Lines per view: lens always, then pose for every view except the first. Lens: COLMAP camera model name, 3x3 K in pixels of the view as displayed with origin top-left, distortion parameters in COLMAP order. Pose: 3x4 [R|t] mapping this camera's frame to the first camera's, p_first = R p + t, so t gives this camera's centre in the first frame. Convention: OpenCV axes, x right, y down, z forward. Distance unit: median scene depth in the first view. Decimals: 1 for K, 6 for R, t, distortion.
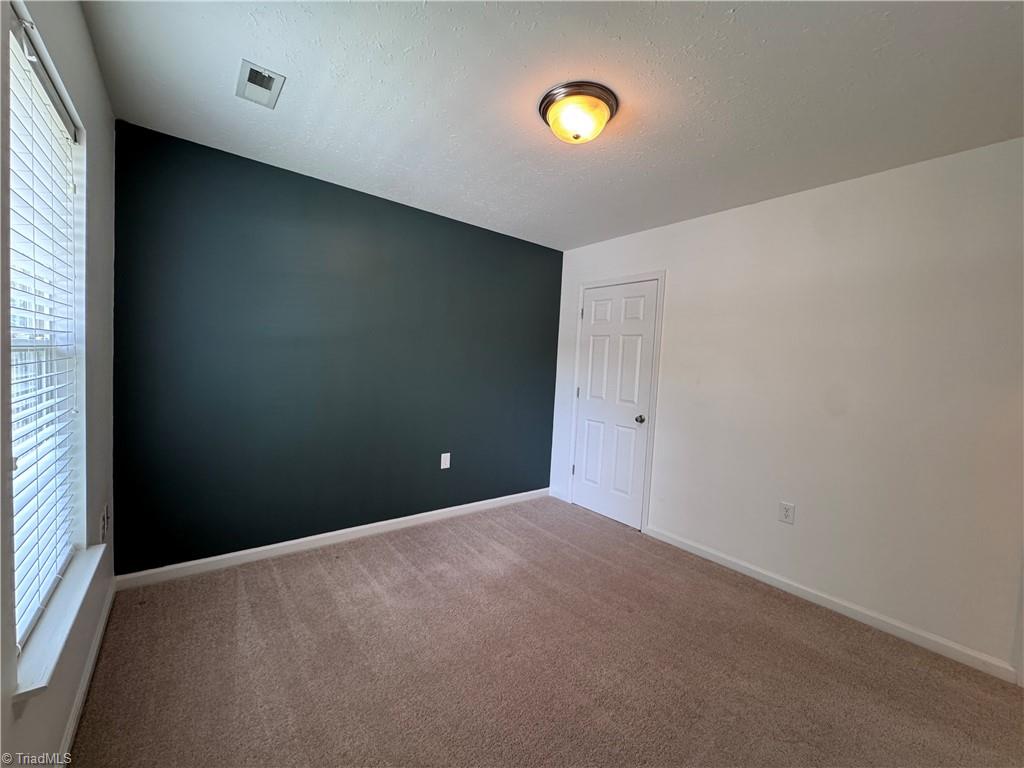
lens RADIAL K [[410.4, 0, 507.9], [0, 410.4, 382.9], [0, 0, 1]] dist [-0.003741, -0.000546]
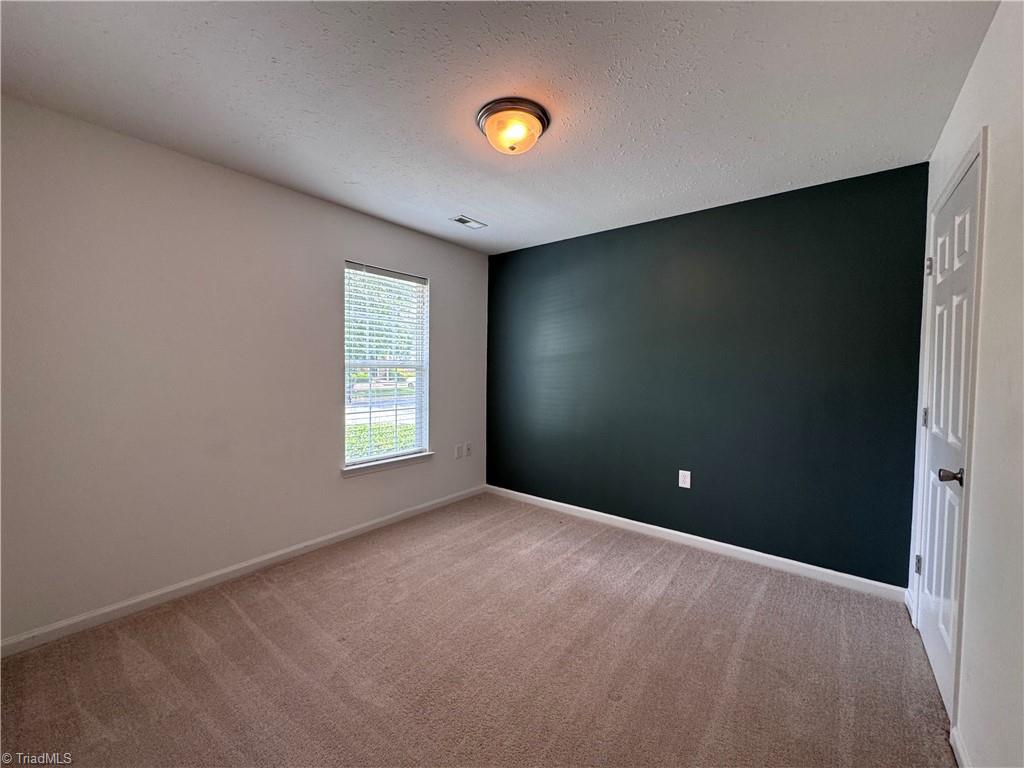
lens RADIAL K [[410.4, 0, 506.1], [0, 410.4, 385.8], [0, 0, 1]] dist [-0.003741, -0.000546]
pose [[0.215877, -0.003797, -0.976413, 0.821141], [-0.044131, 0.998933, -0.013642, 0.020578], [0.975423, 0.046035, 0.215479, 0.536847]]
